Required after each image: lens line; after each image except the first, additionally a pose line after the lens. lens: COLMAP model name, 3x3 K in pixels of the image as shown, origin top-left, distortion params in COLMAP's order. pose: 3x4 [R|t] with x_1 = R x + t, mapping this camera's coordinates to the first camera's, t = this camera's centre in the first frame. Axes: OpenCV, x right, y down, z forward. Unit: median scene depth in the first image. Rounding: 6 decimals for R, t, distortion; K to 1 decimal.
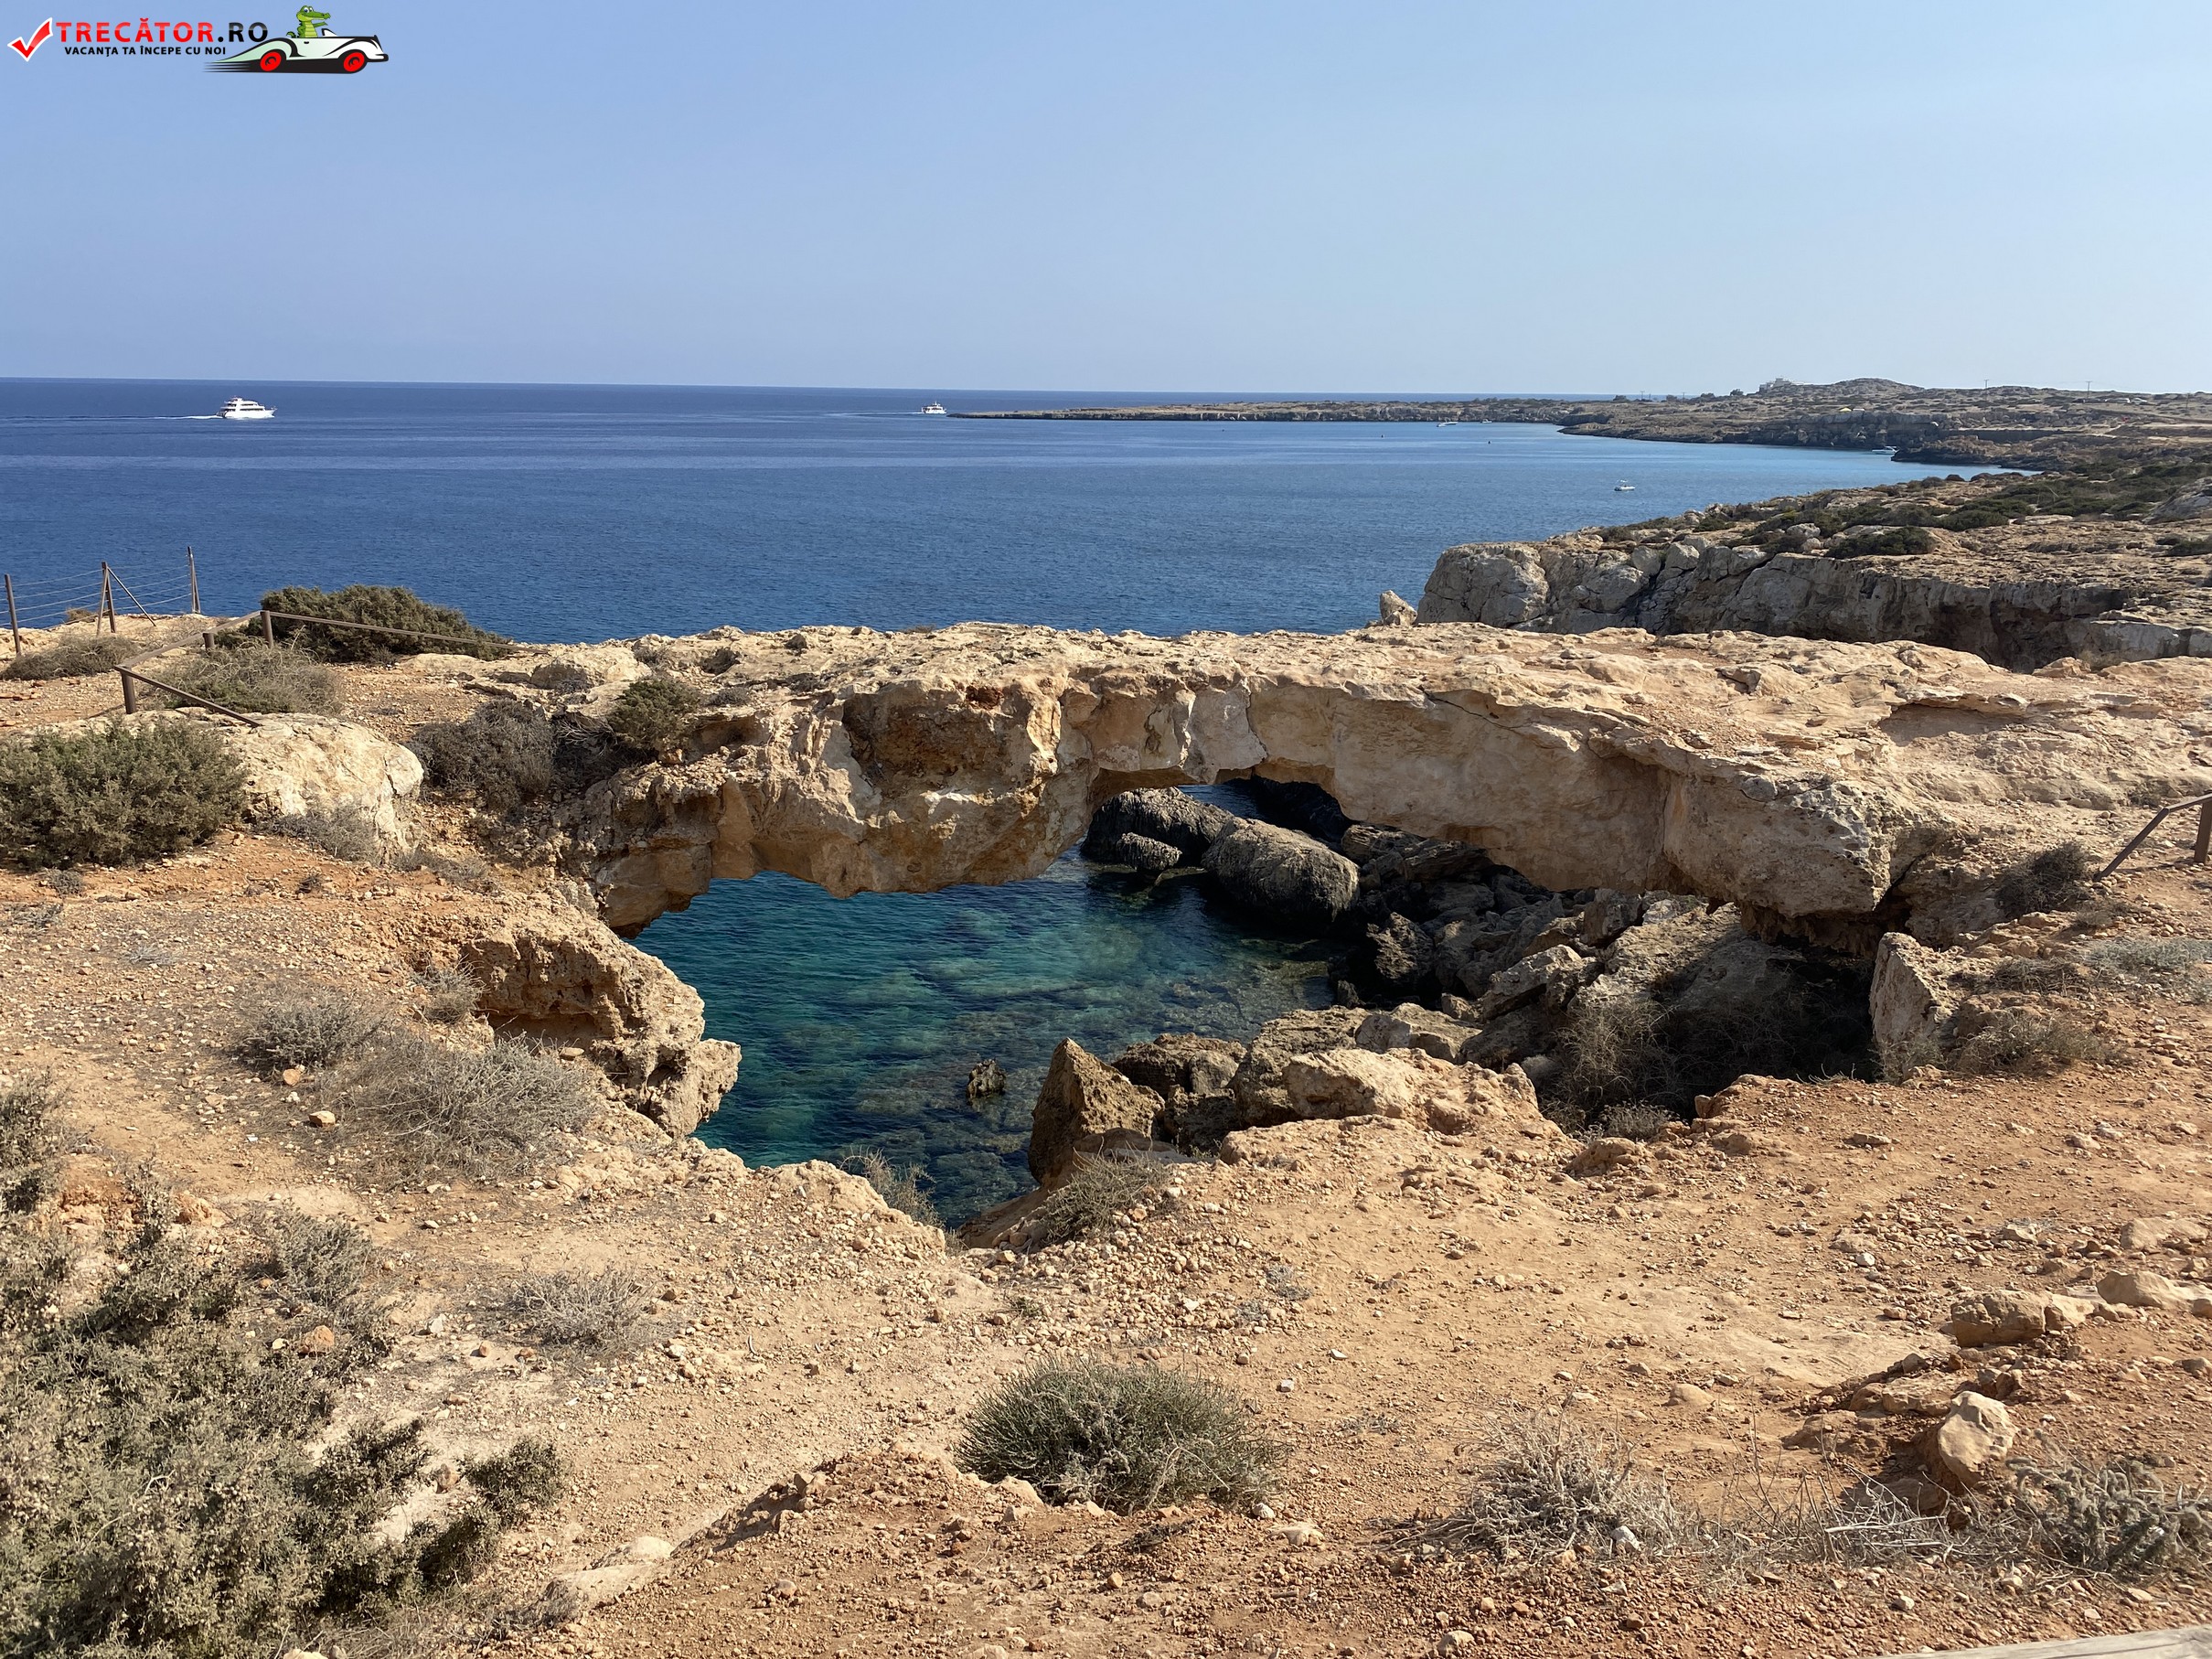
lens RADIAL K [[1671.8, 0, 1094.9], [0, 1671.8, 811.5], [0, 0, 1]] dist [0.172264, -0.466030]
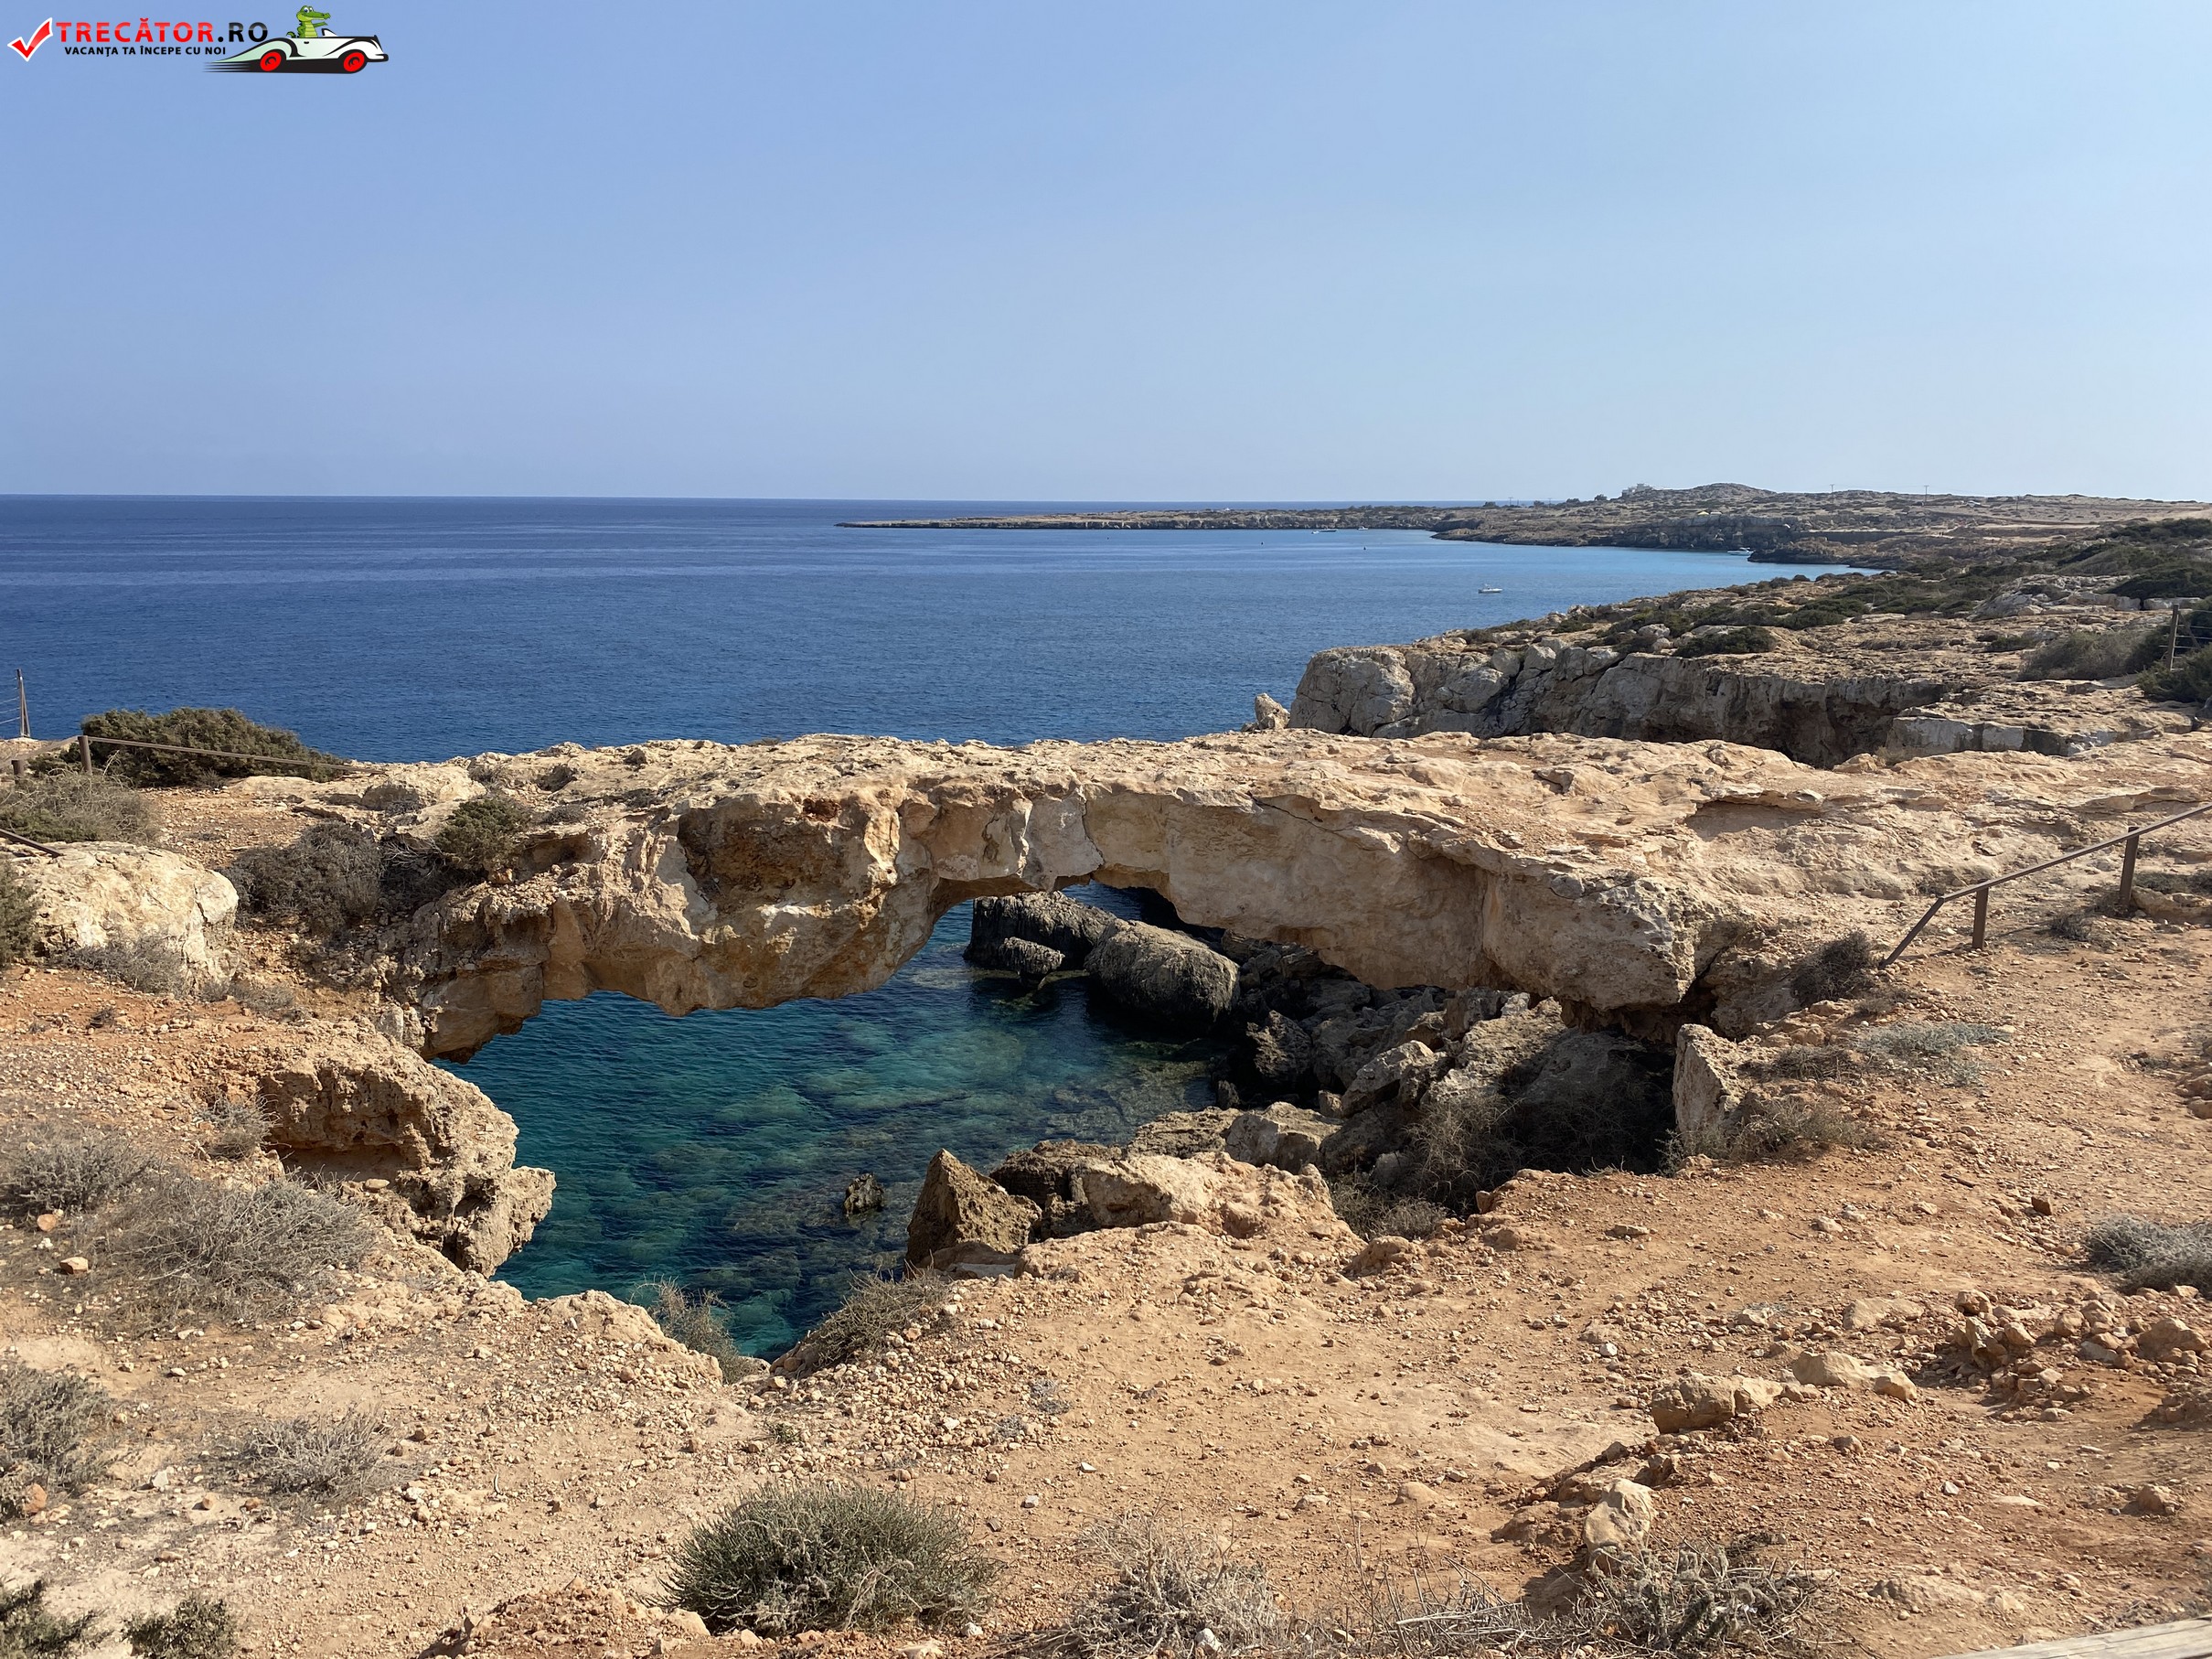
lens RADIAL K [[1671.8, 0, 1094.9], [0, 1671.8, 811.5], [0, 0, 1]] dist [0.172264, -0.466030]
pose [[0.997777, -0.018833, 0.063921, 0.032791], [0.022708, 0.997913, -0.060442, -0.002731], [-0.062649, 0.061759, 0.996123, -0.010459]]
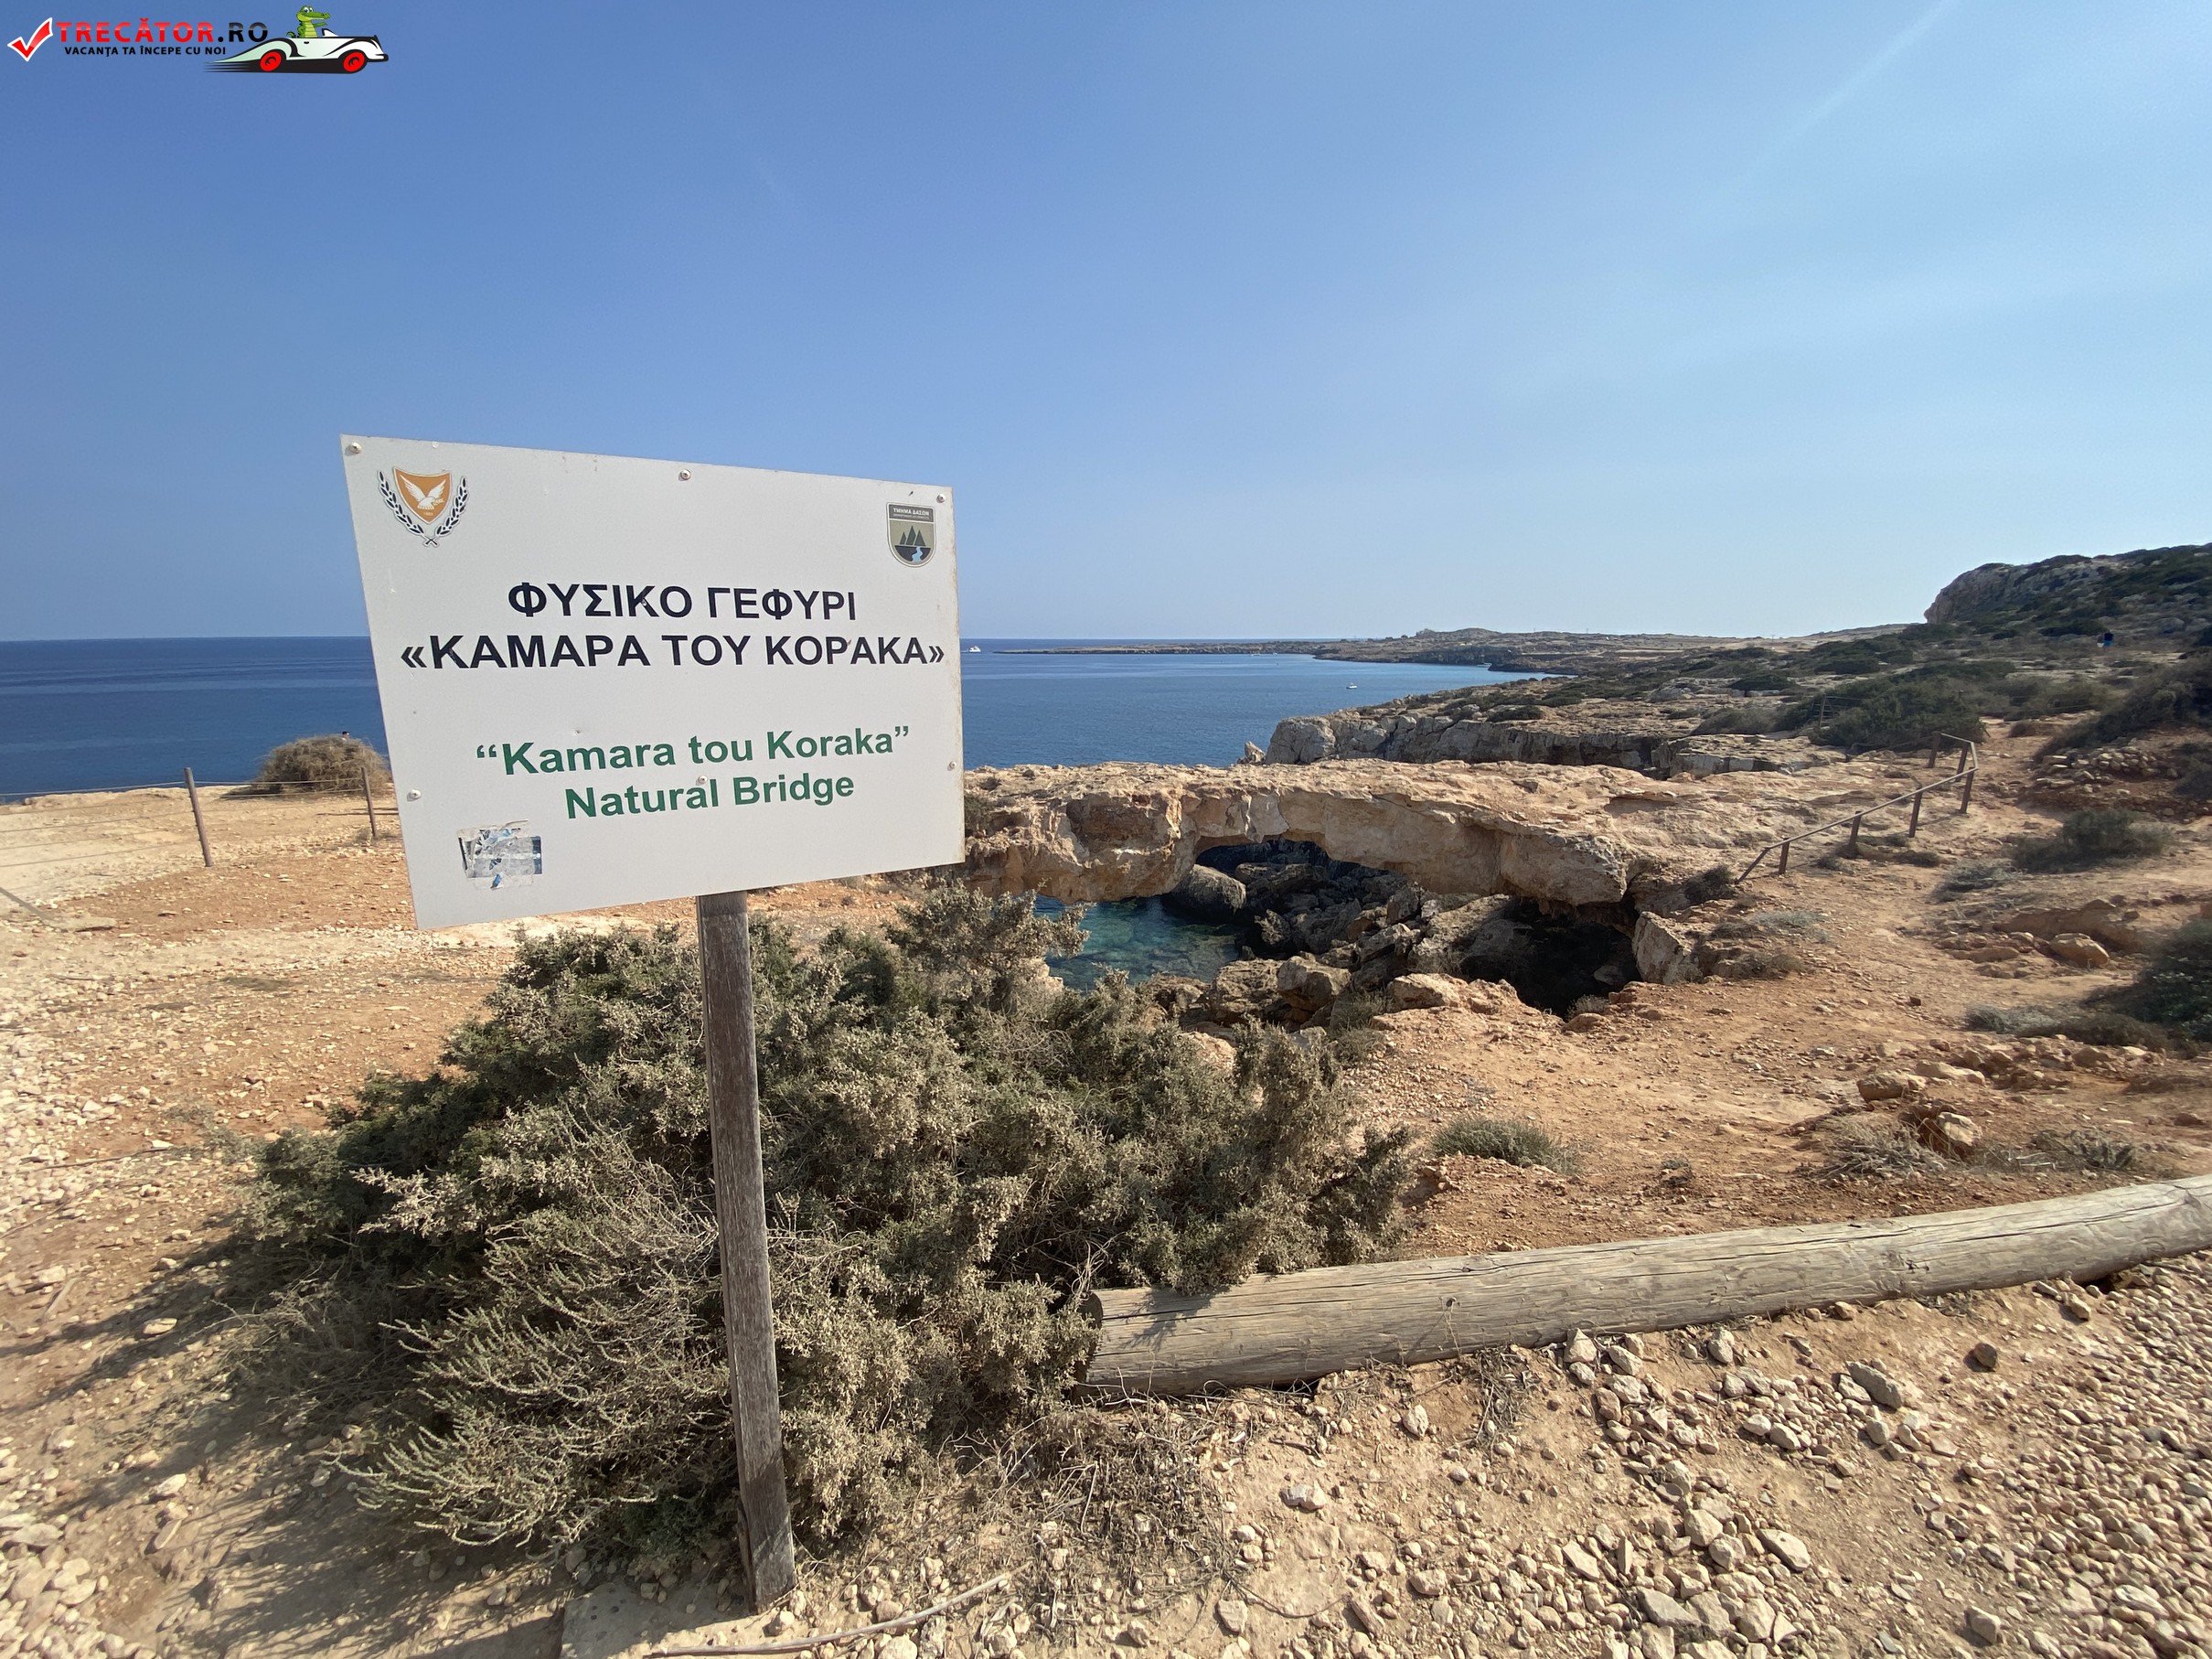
lens RADIAL K [[888.8, 0, 1068.2], [0, 888.8, 835.8], [0, 0, 1]] dist [-0.000090, -0.013556]
pose [[0.999869, -0.015480, -0.004735, -0.146565], [0.015346, 0.999515, -0.027082, 0.000061], [0.005152, 0.027005, 0.999622, -0.031579]]
